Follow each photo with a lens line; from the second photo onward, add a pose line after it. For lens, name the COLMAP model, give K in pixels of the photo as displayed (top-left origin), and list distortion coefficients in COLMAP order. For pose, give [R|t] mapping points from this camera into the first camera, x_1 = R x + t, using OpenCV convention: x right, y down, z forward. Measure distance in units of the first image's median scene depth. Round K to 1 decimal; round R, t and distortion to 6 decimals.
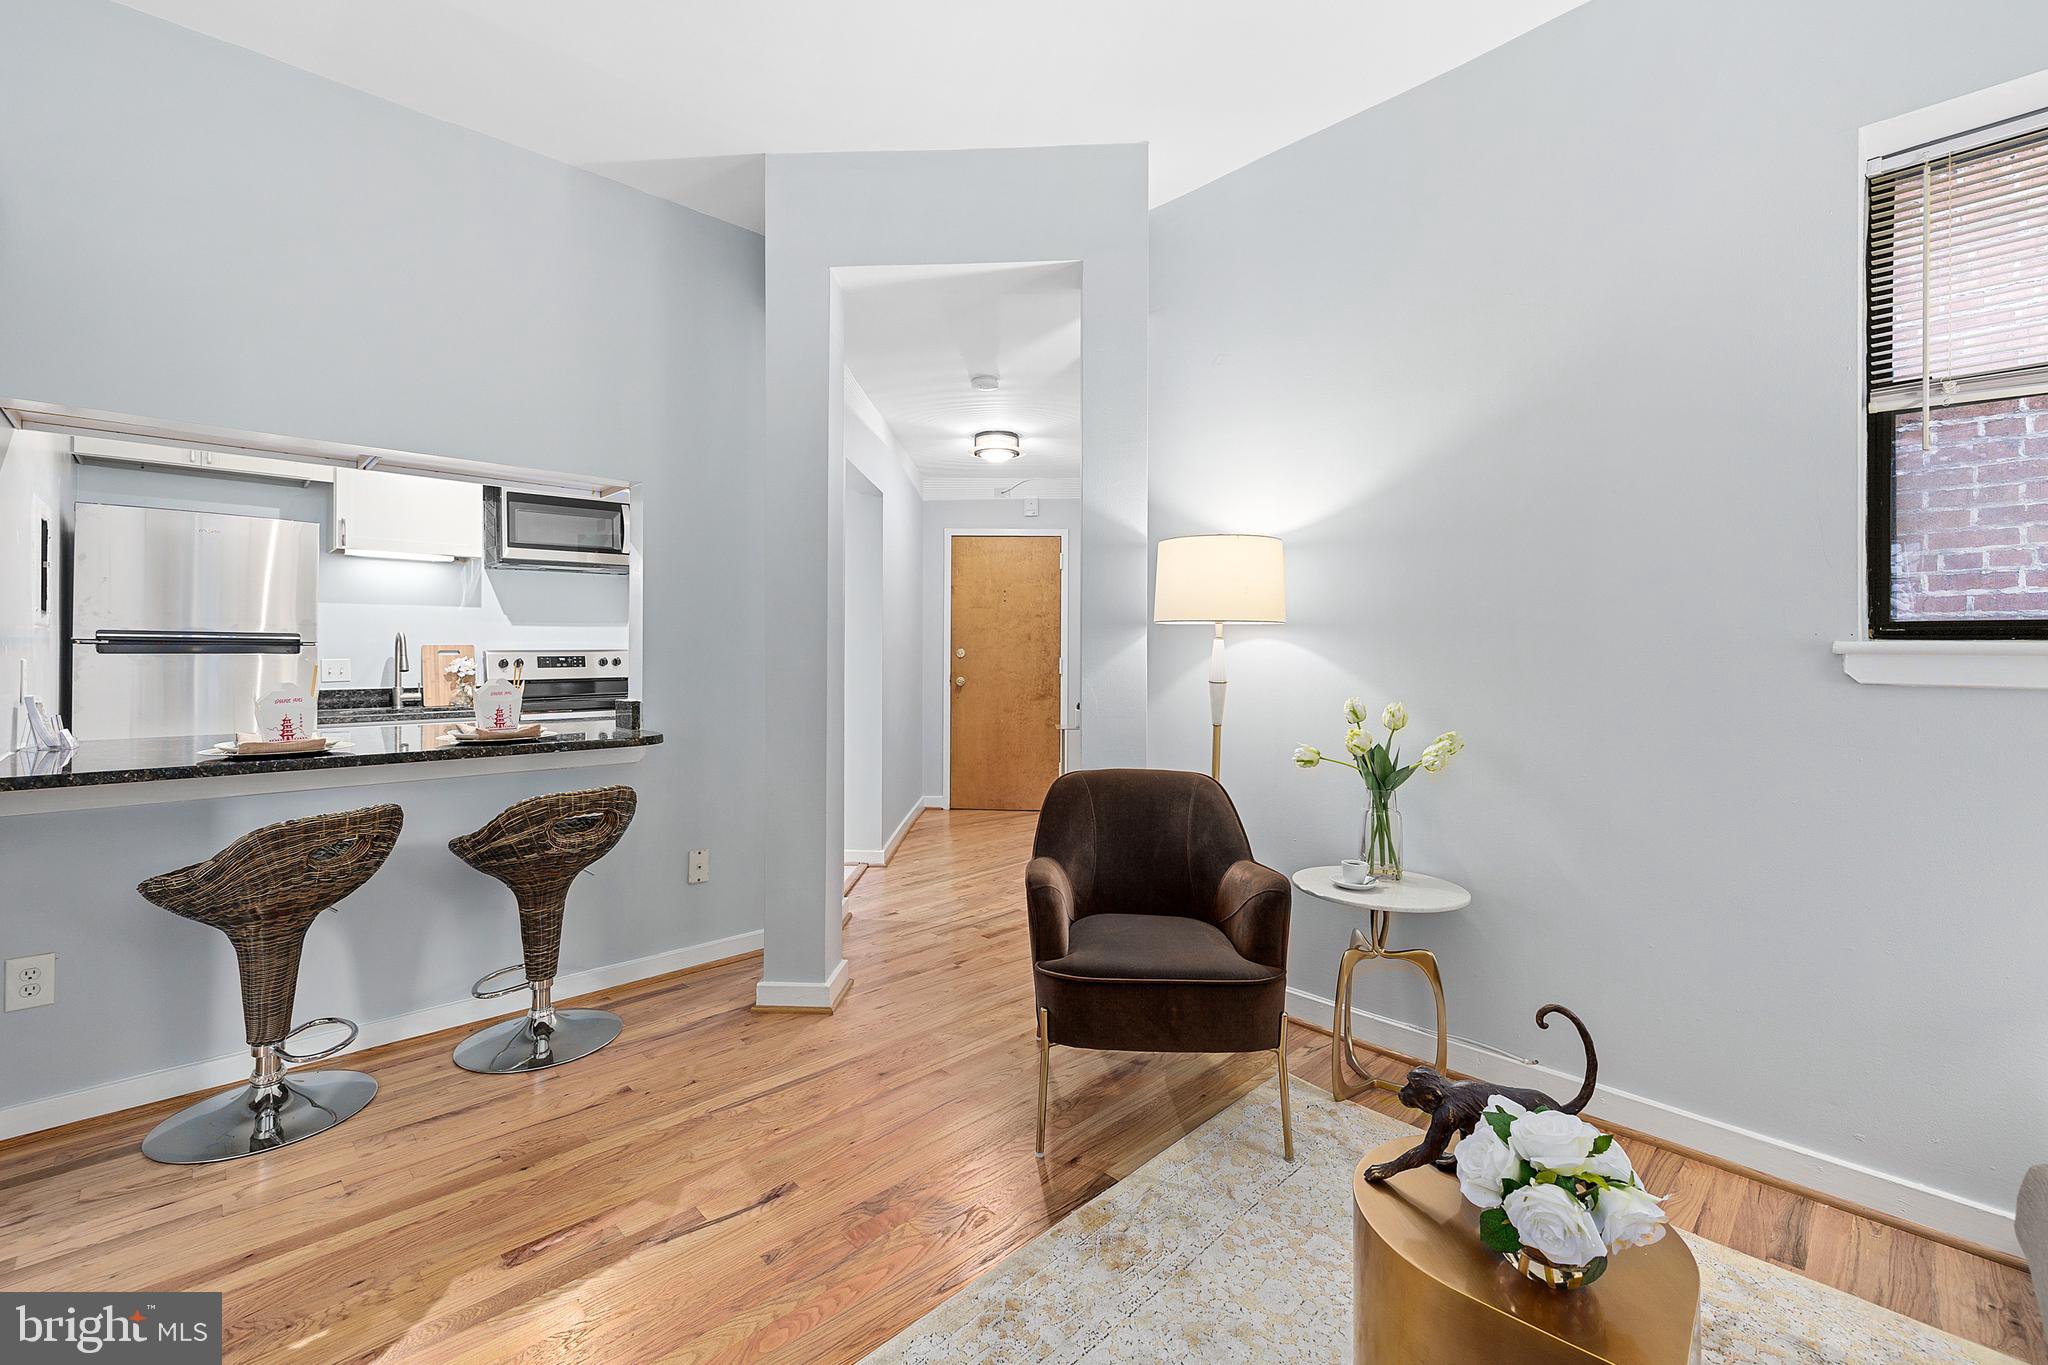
lens RADIAL K [[879.5, 0, 1016.8], [0, 879.5, 646.1], [0, 0, 1]] dist [0.004486, 0.000269]
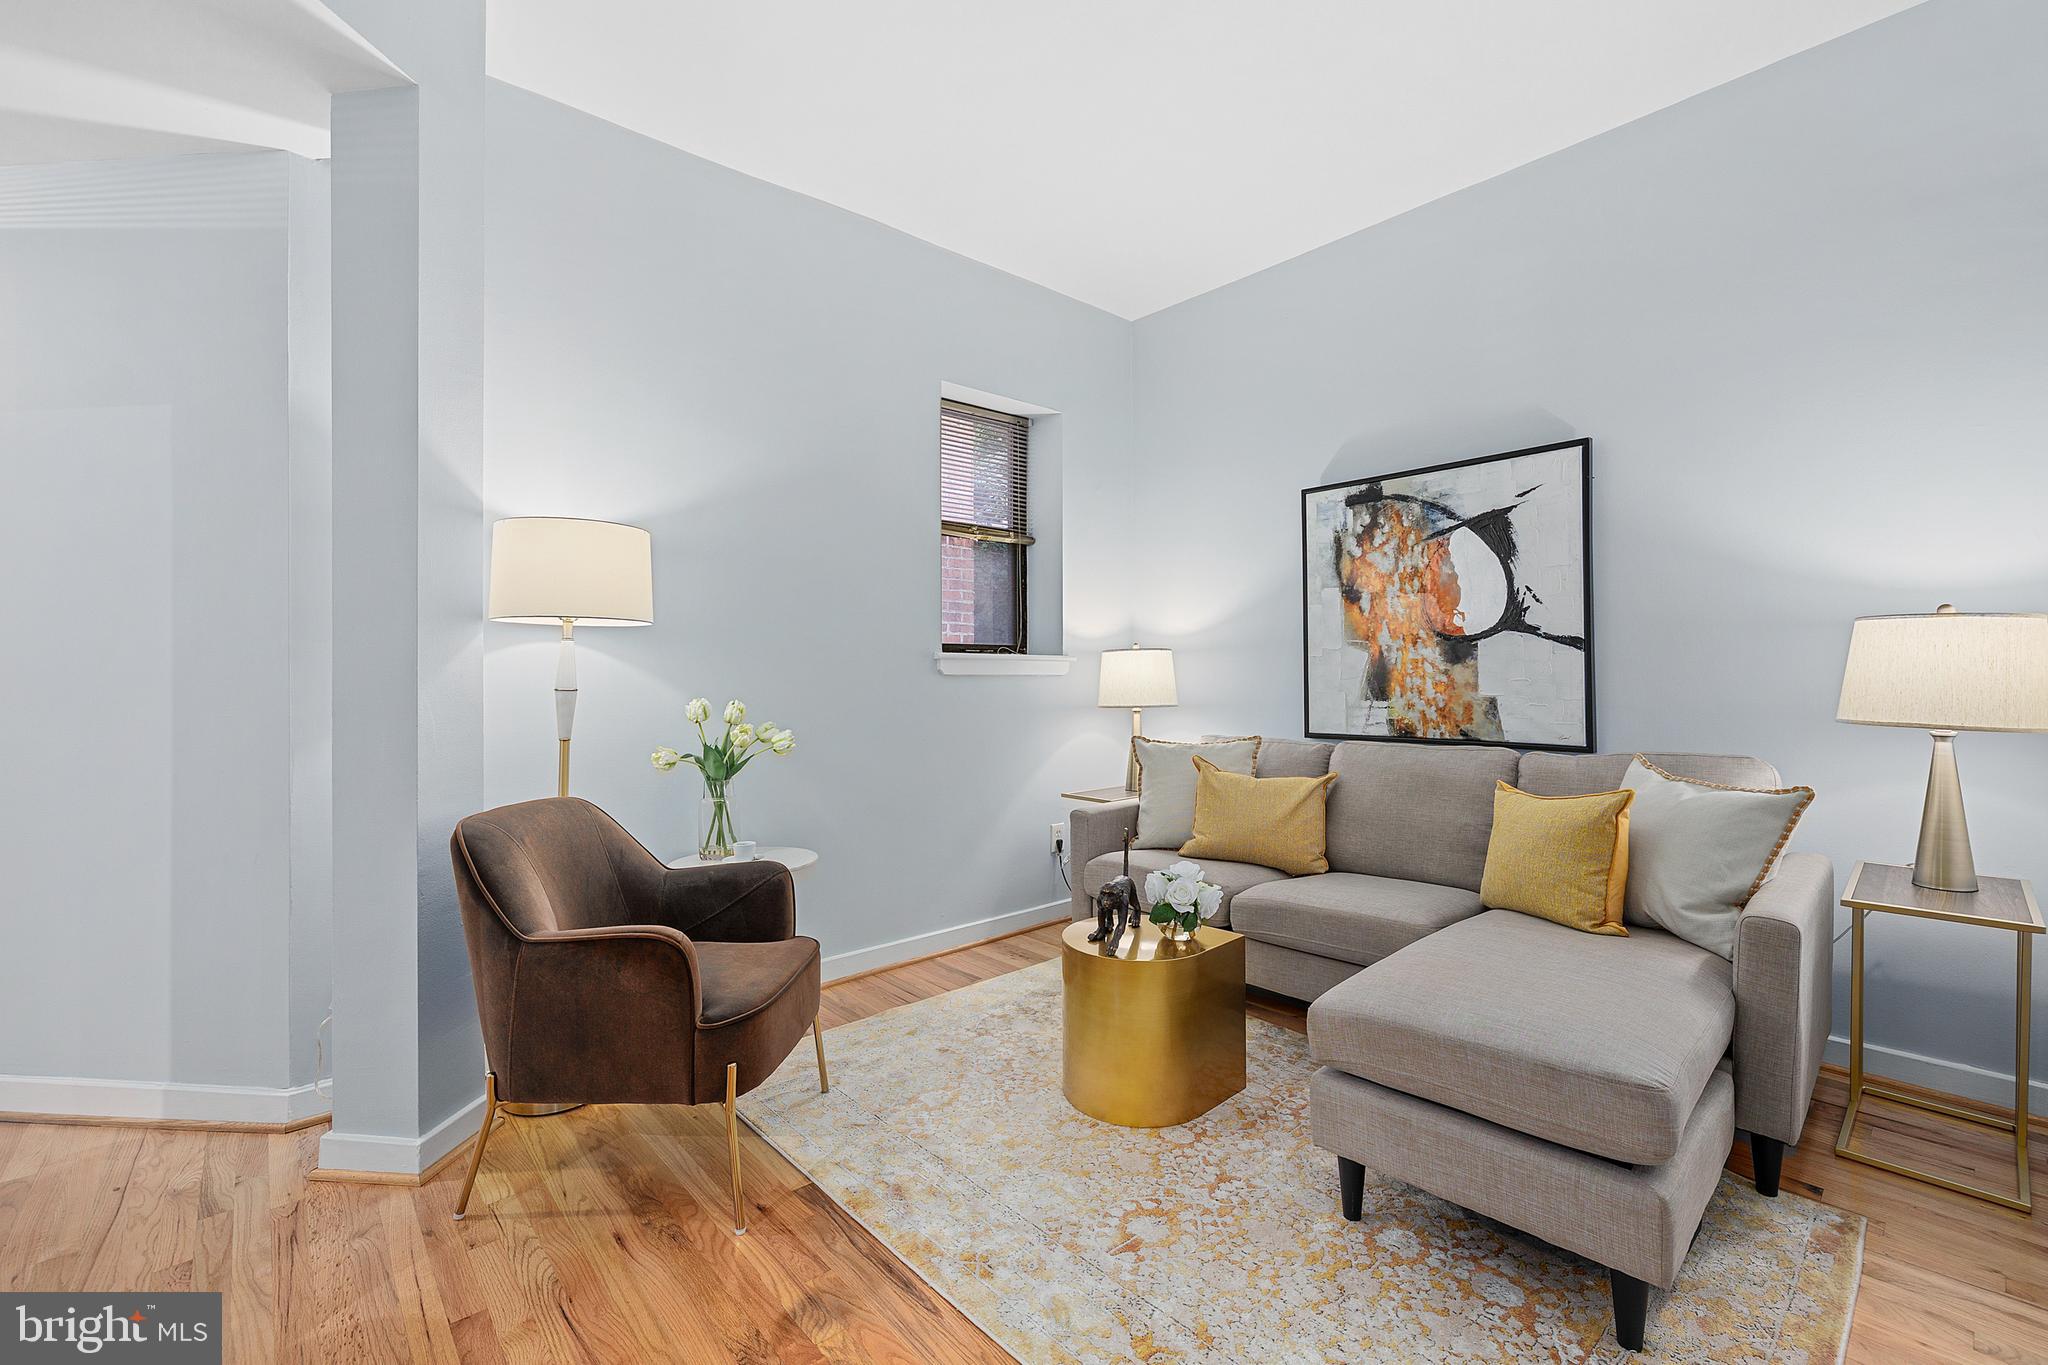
lens RADIAL K [[875.9, 0, 1016.8], [0, 875.9, 668.4], [0, 0, 1]] dist [0.001245, 0.000045]
pose [[0.039845, 0.001271, 0.999205, -0.437082], [0.005074, 0.999986, -0.001474, 0.016243], [-0.999193, 0.005129, 0.039838, 0.369721]]
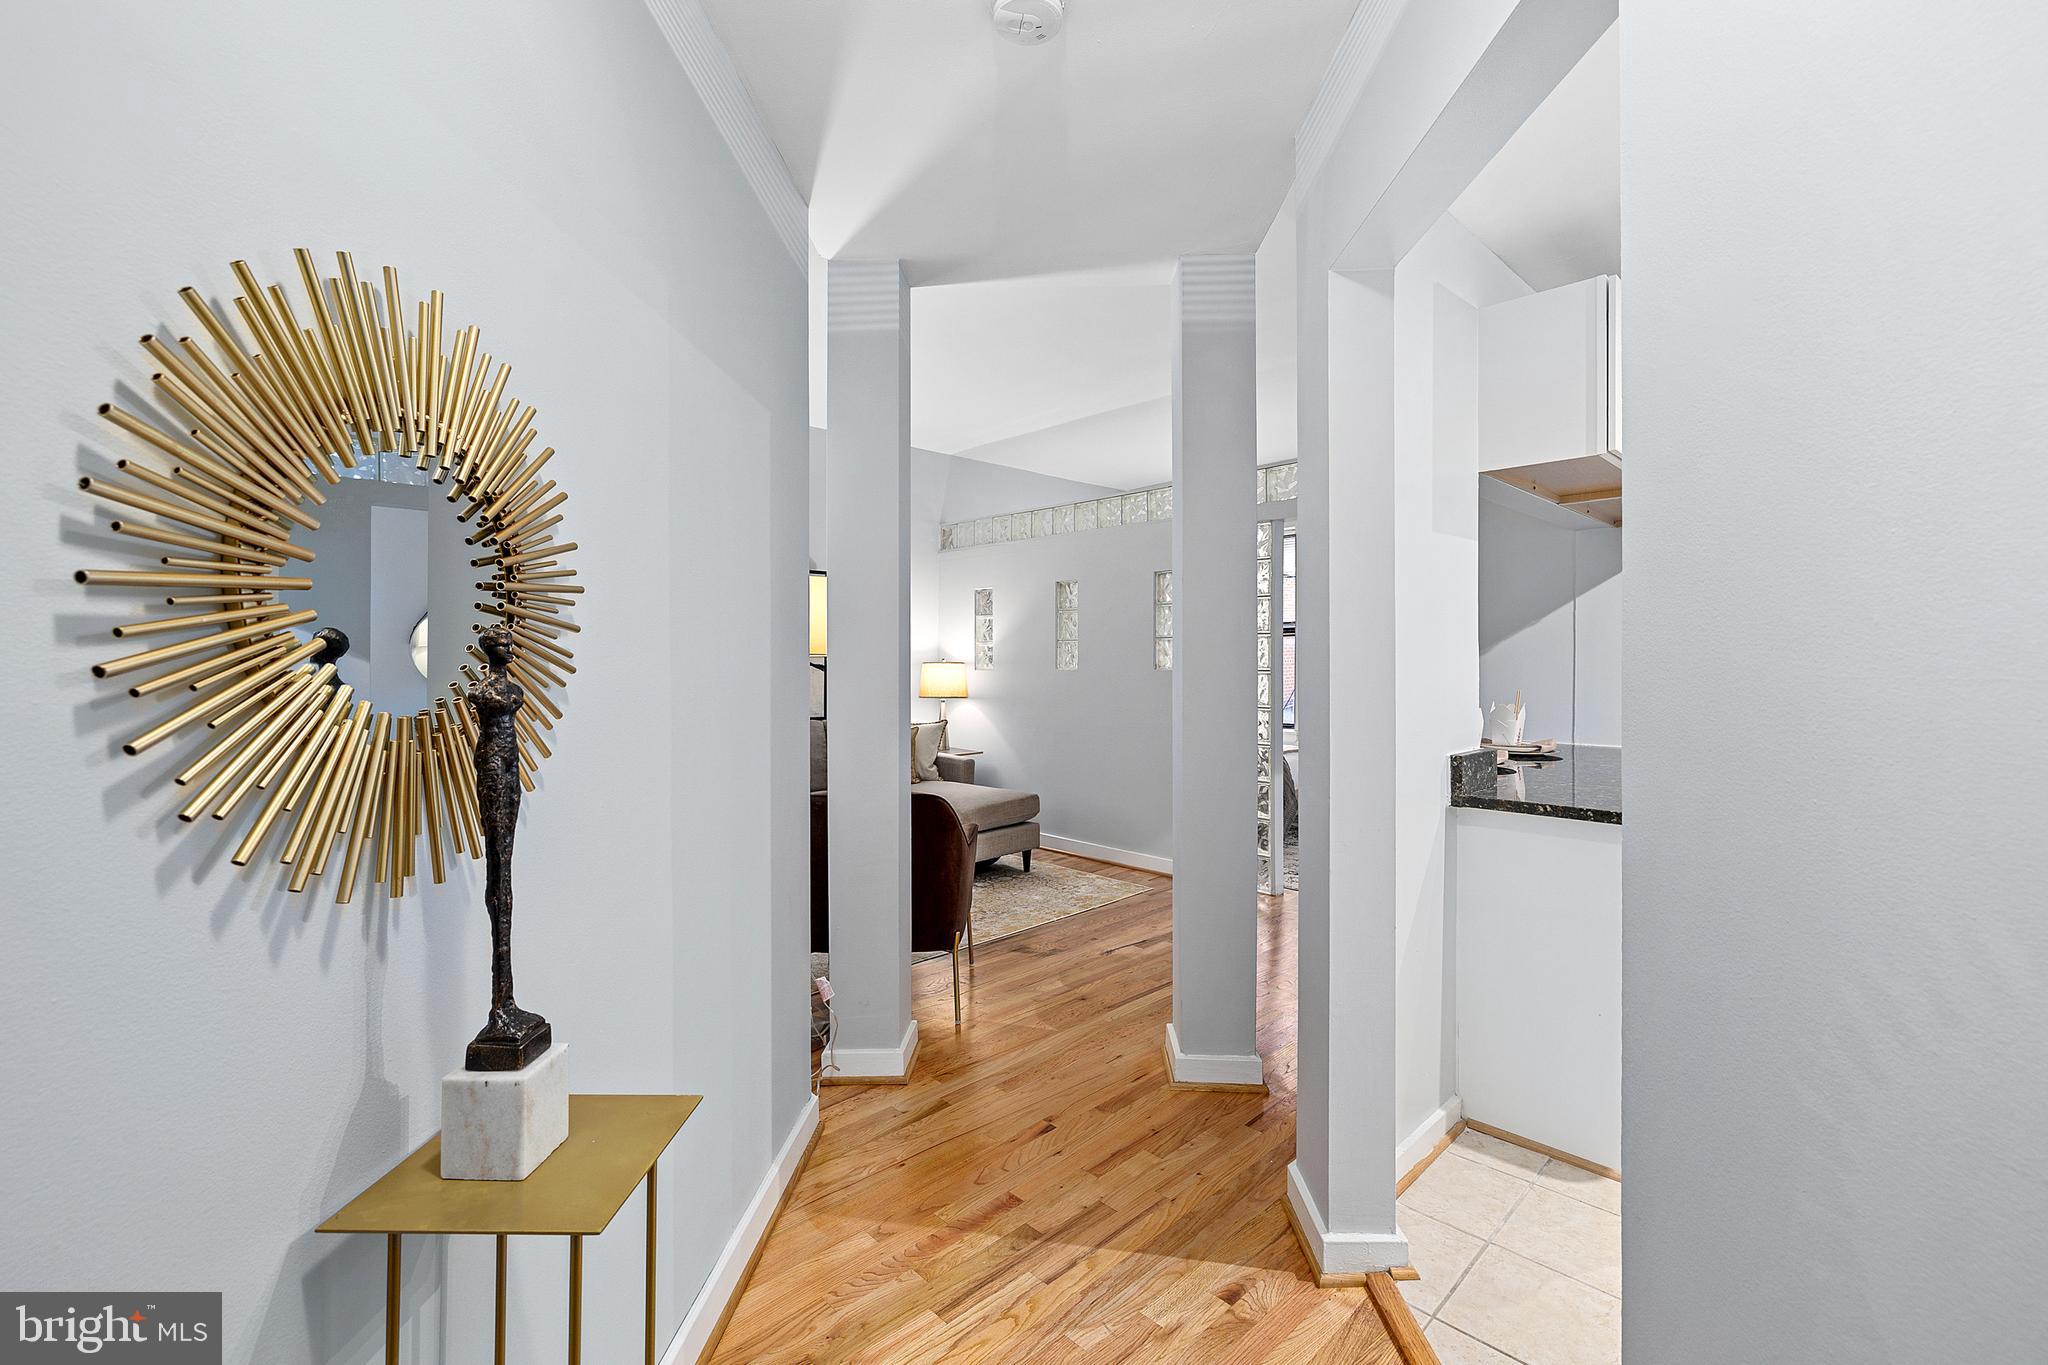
lens RADIAL K [[875.9, 0, 1016.8], [0, 875.9, 668.4], [0, 0, 1]] dist [0.001245, 0.000045]
pose [[-0.999979, 0.001891, -0.006199, -0.032873], [0.001844, 0.999970, 0.007567, -0.012646], [0.006213, 0.007556, -0.999952, 1.436567]]
